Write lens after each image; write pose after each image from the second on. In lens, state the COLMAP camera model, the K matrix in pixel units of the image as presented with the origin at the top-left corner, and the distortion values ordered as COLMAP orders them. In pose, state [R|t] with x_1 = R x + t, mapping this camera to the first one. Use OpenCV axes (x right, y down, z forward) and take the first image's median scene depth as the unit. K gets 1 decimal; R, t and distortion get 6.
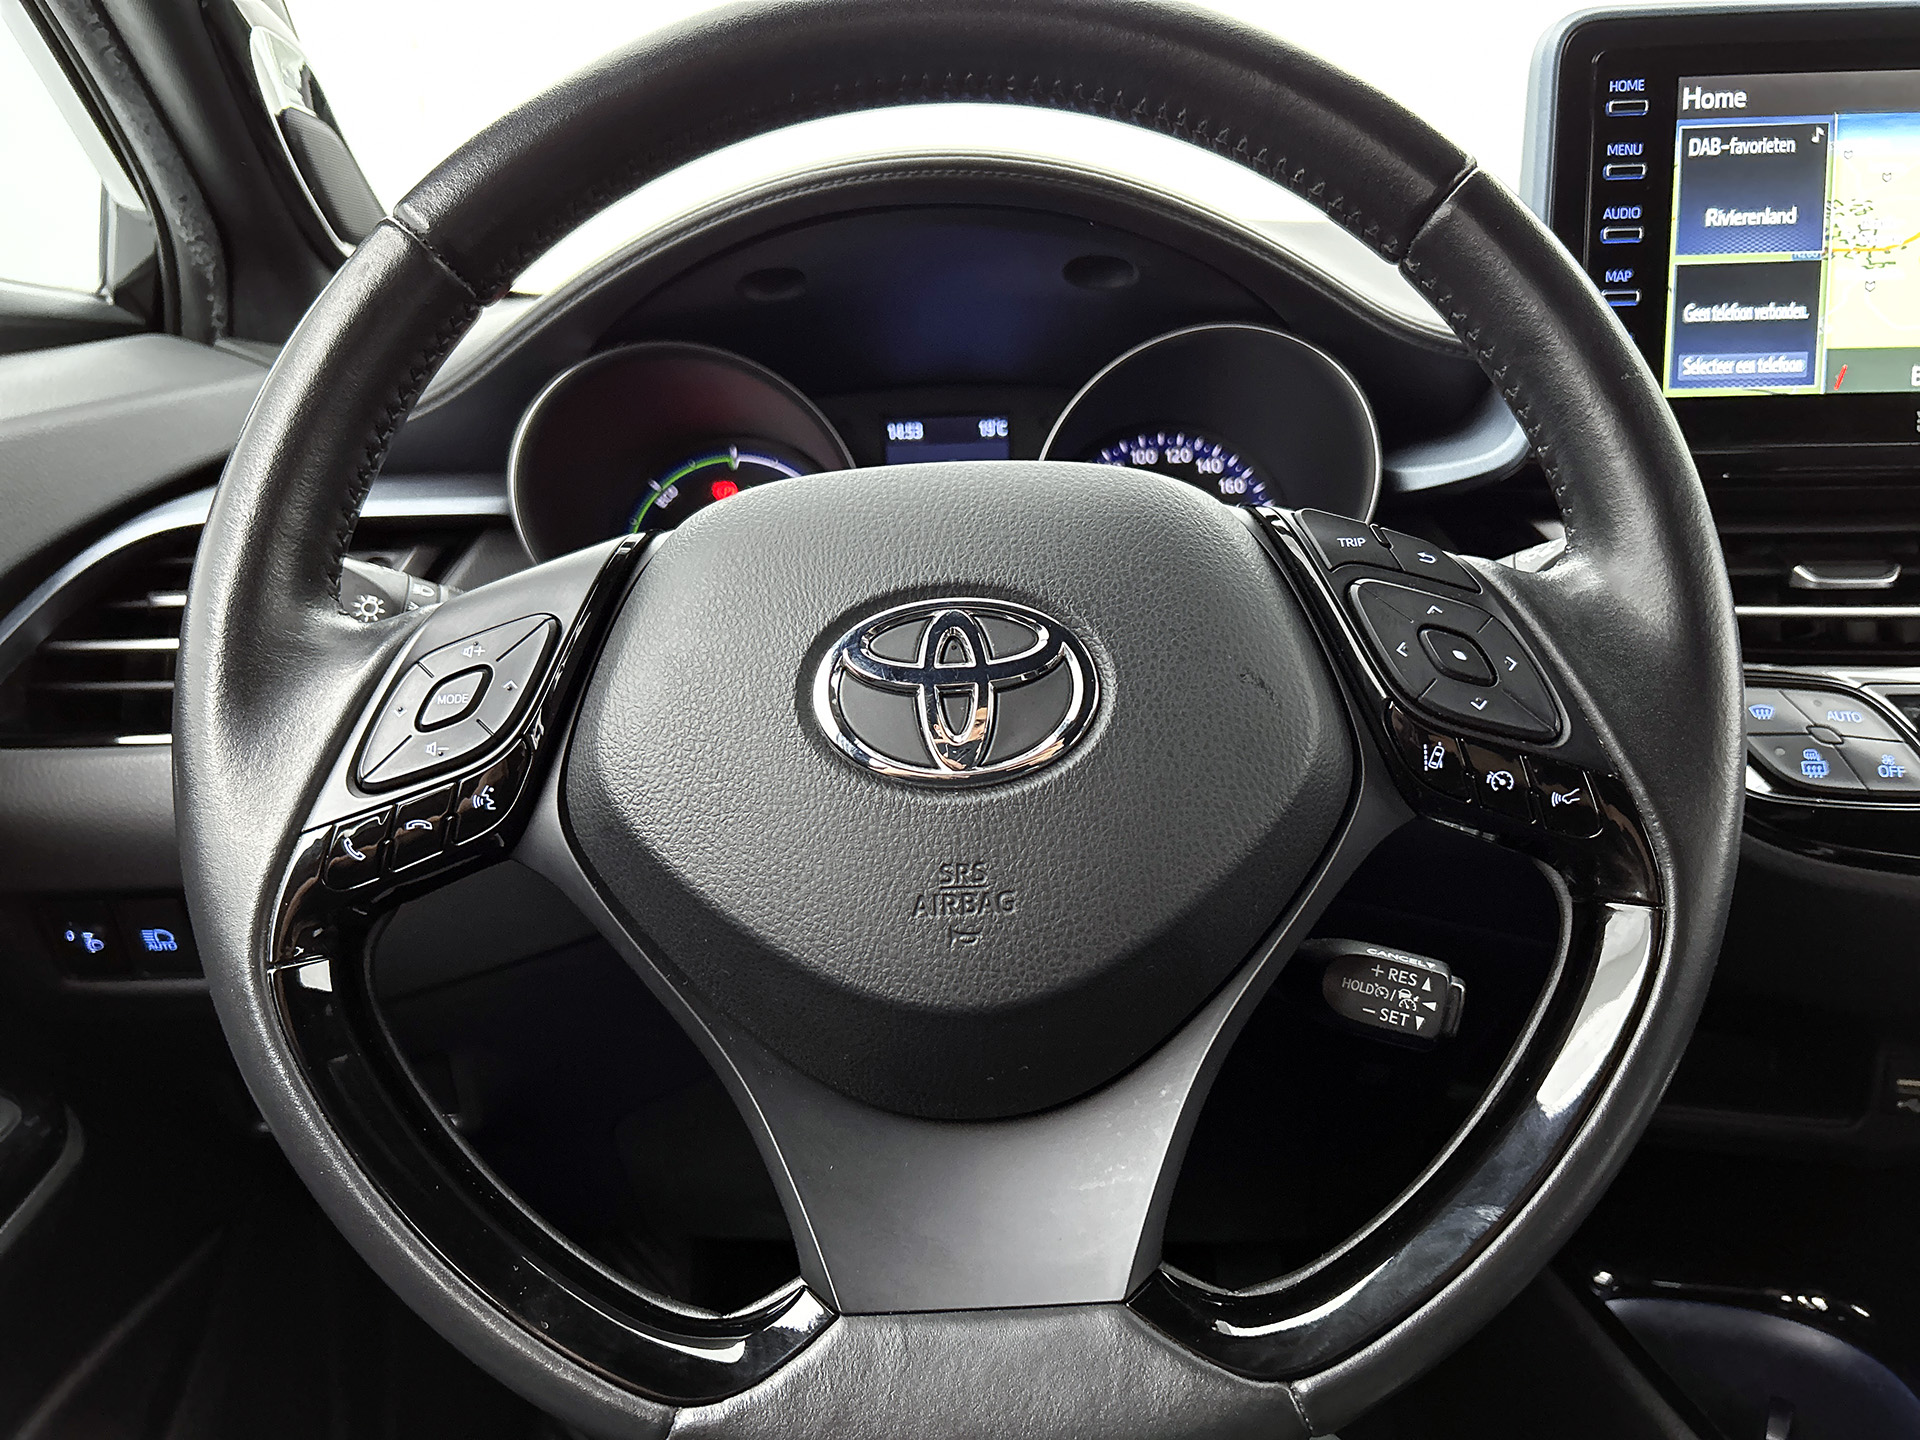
lens RADIAL K [[1498.2, 0, 972.7], [0, 1498.2, 717.5], [0, 0, 1]] dist [0.044670, -0.046143]
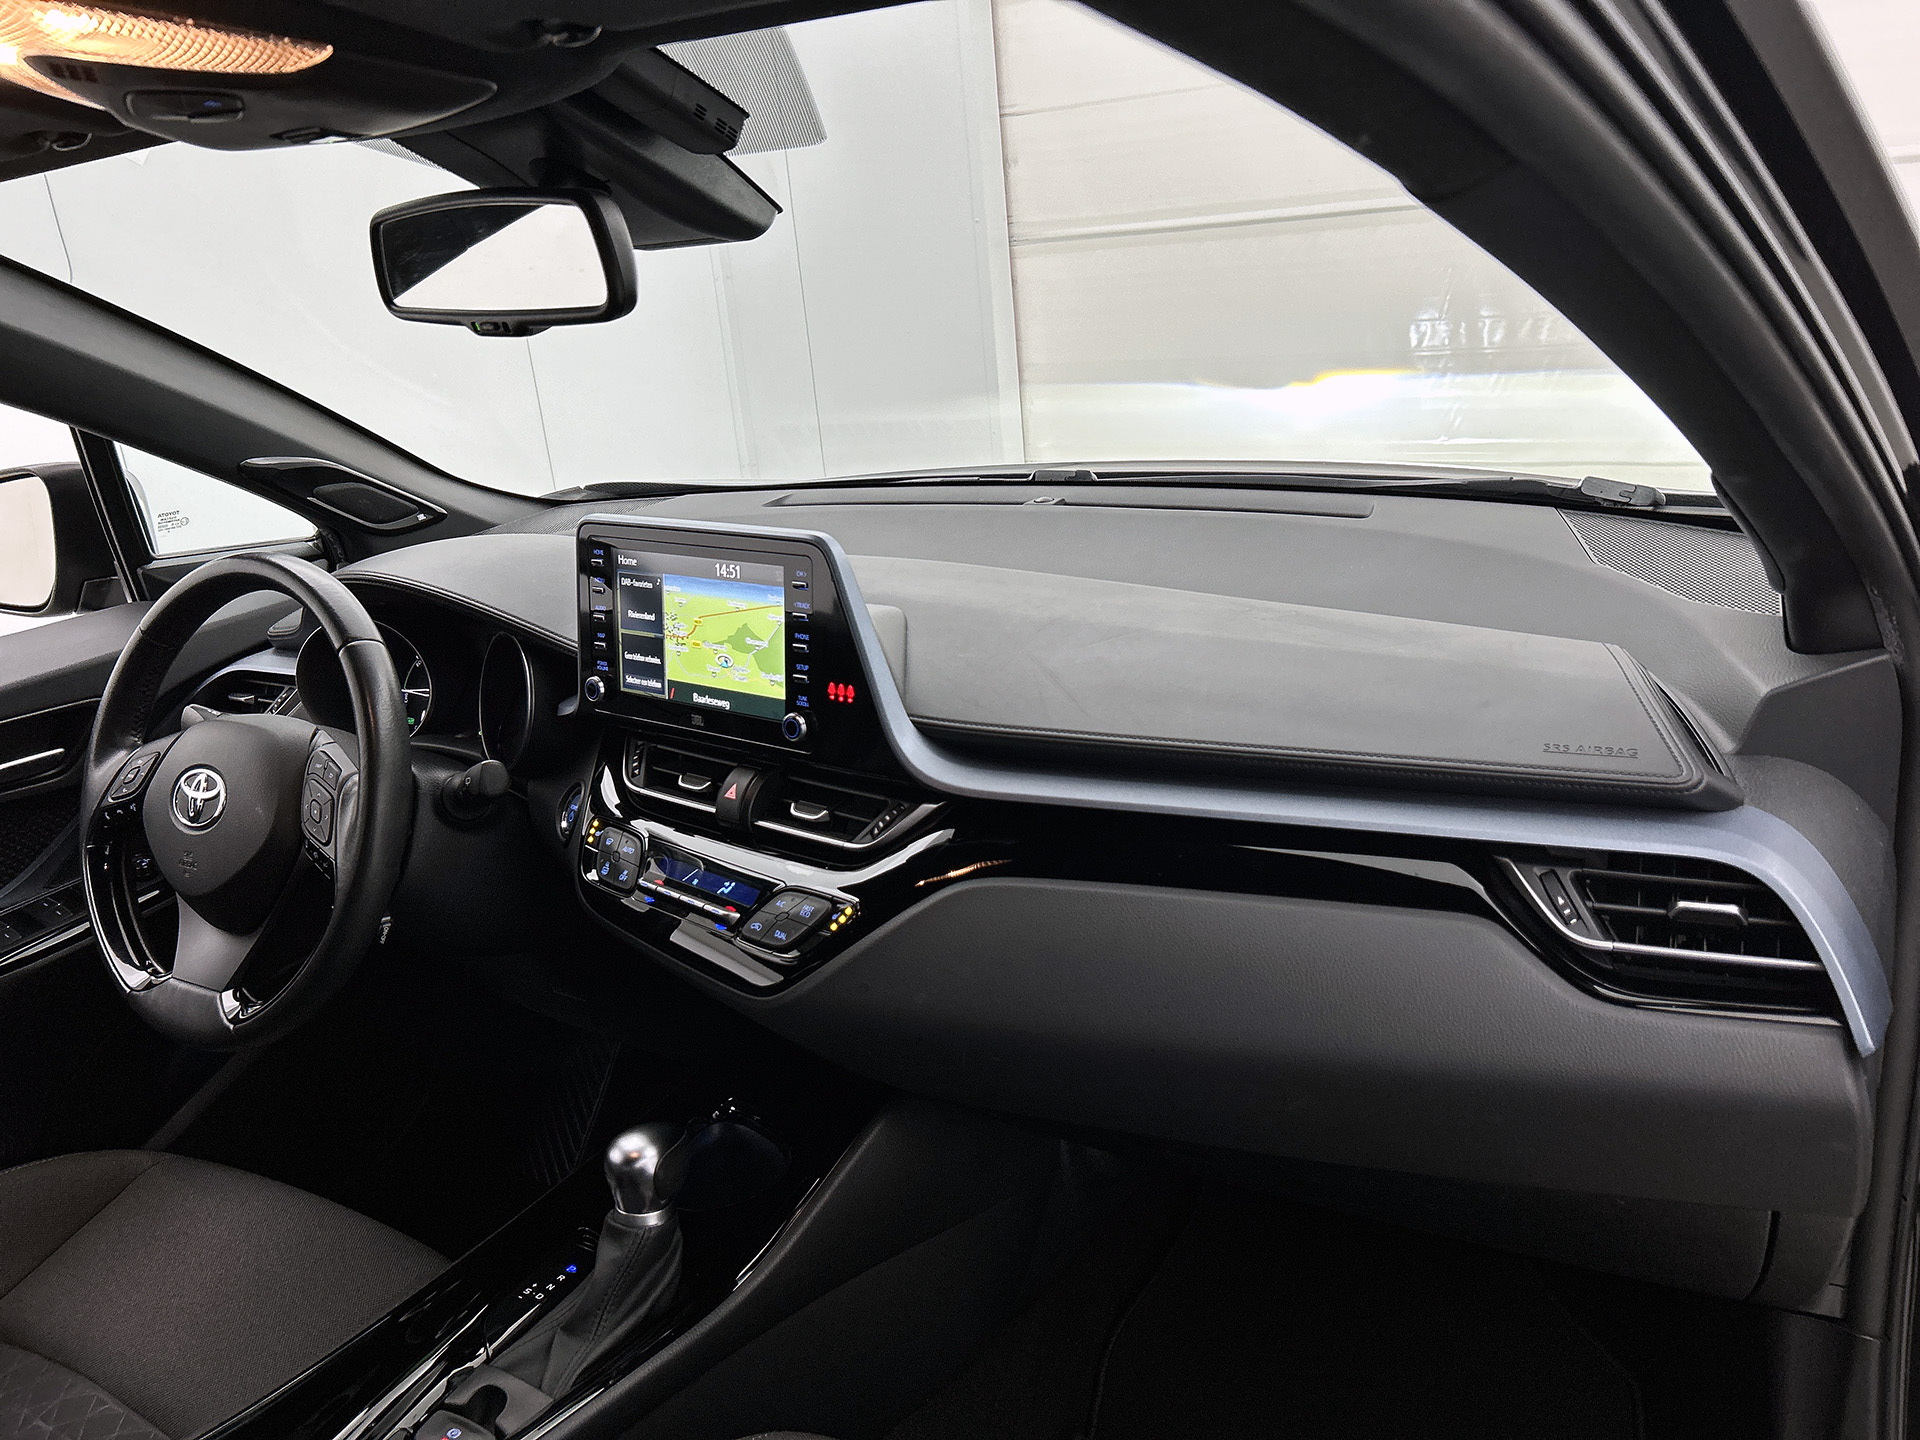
lens RADIAL K [[1498.2, 0, 926.5], [0, 1498.2, 721.1], [0, 0, 1]] dist [0.044670, -0.046143]
pose [[0.831683, 0.127641, -0.540380, 2.585668], [-0.085925, 0.991082, 0.101854, -0.552950], [0.548562, -0.038278, 0.835233, -0.731689]]
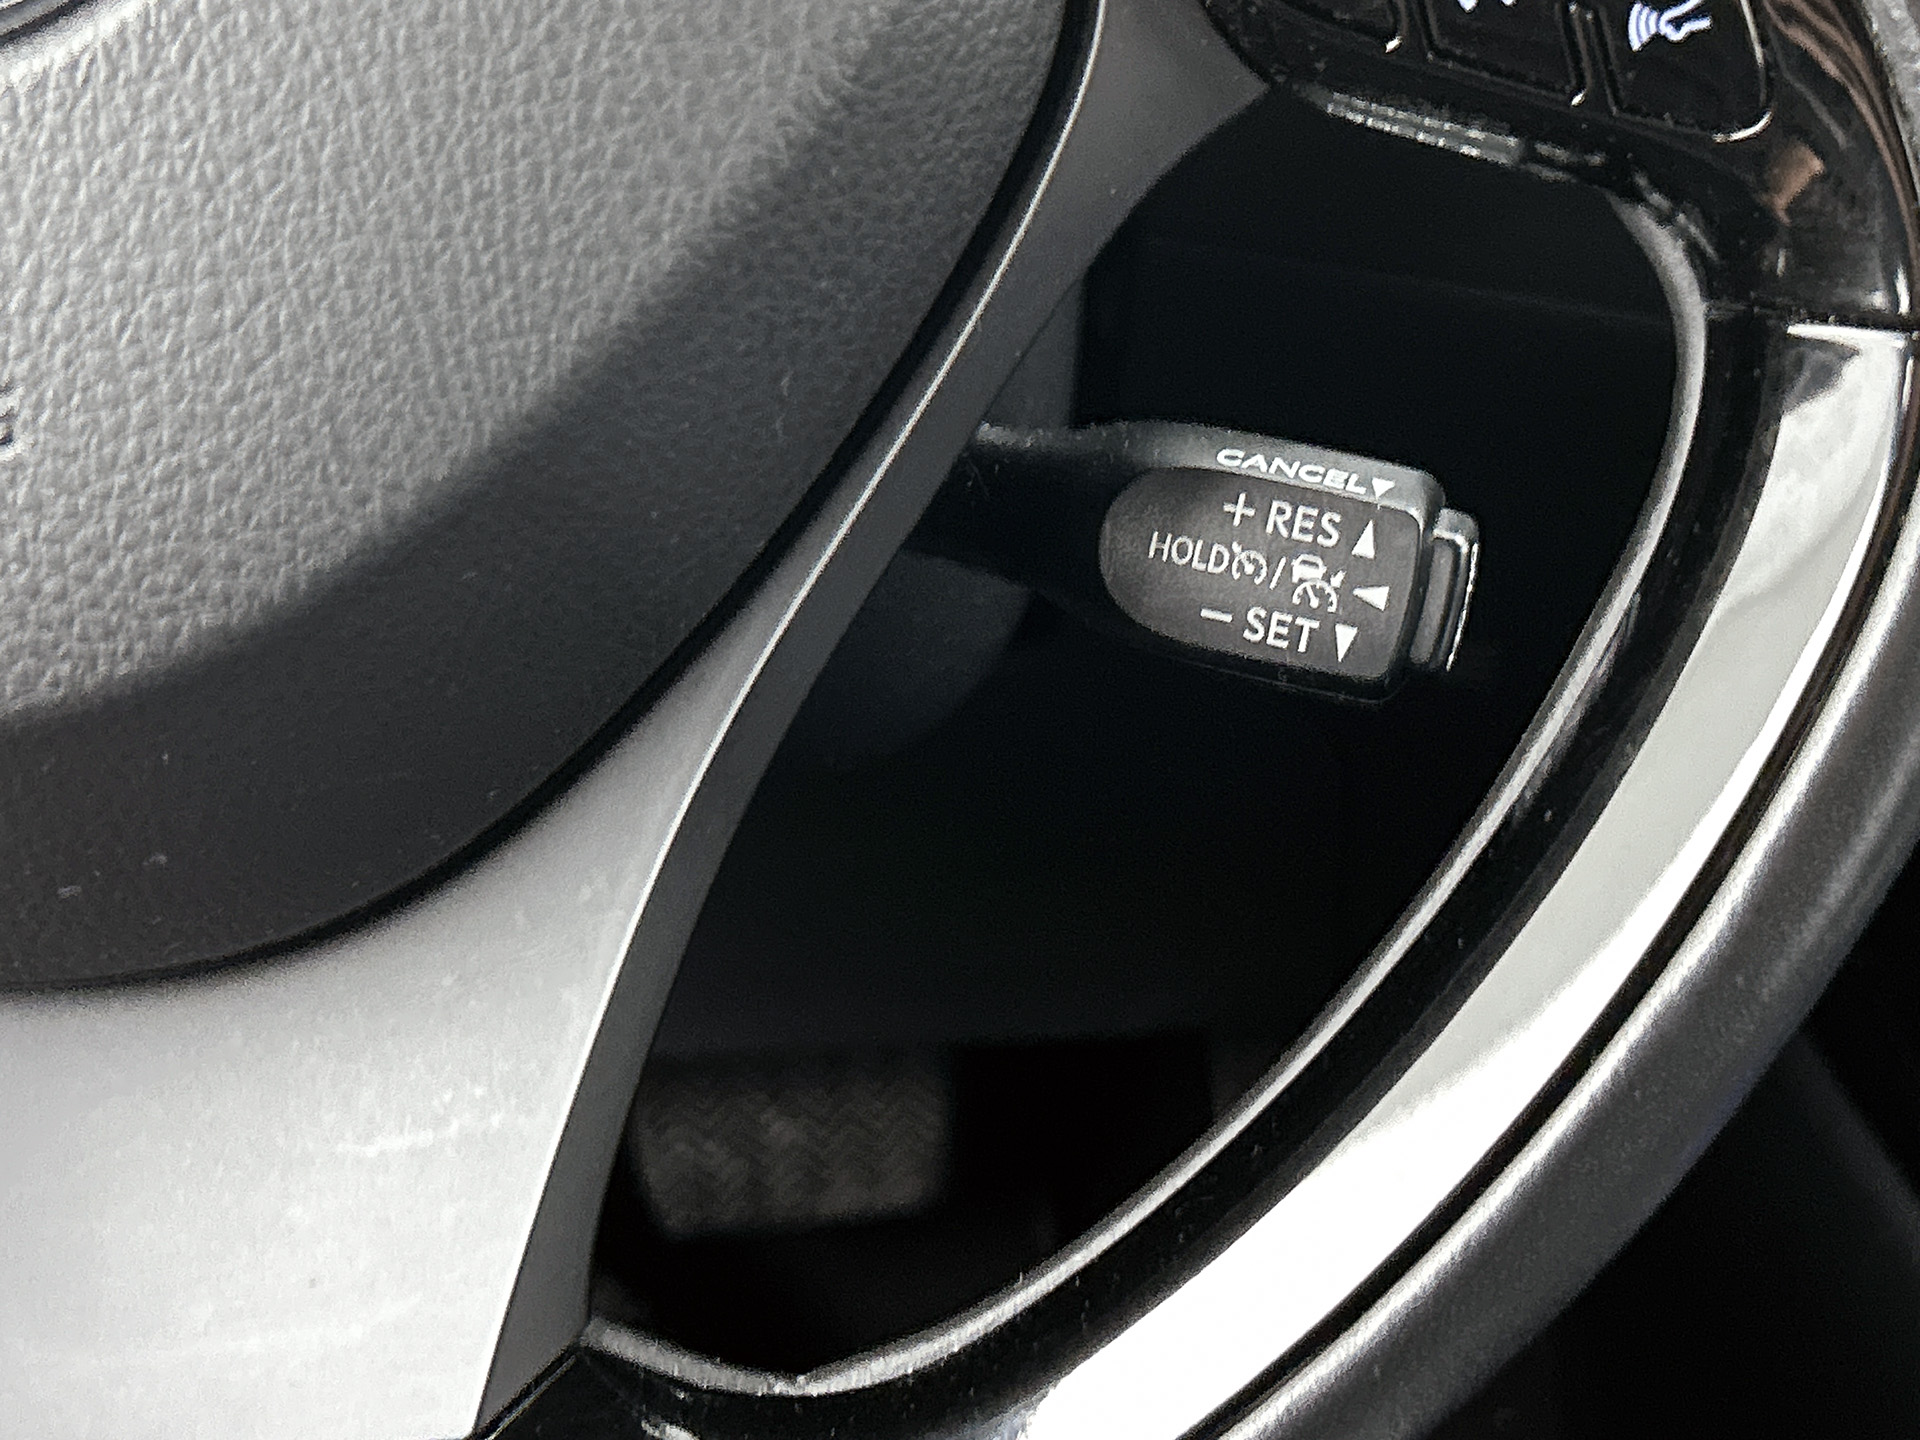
lens RADIAL K [[3018.0, 0, 957.2], [0, 3018.0, 721.2], [0, 0, 1]] dist [0.007328, 0.000000]
pose [[0.998759, -0.048220, 0.012428, 0.189016], [0.042817, 0.959022, 0.280077, 0.006453], [-0.025424, -0.279197, 0.959897, 0.272005]]
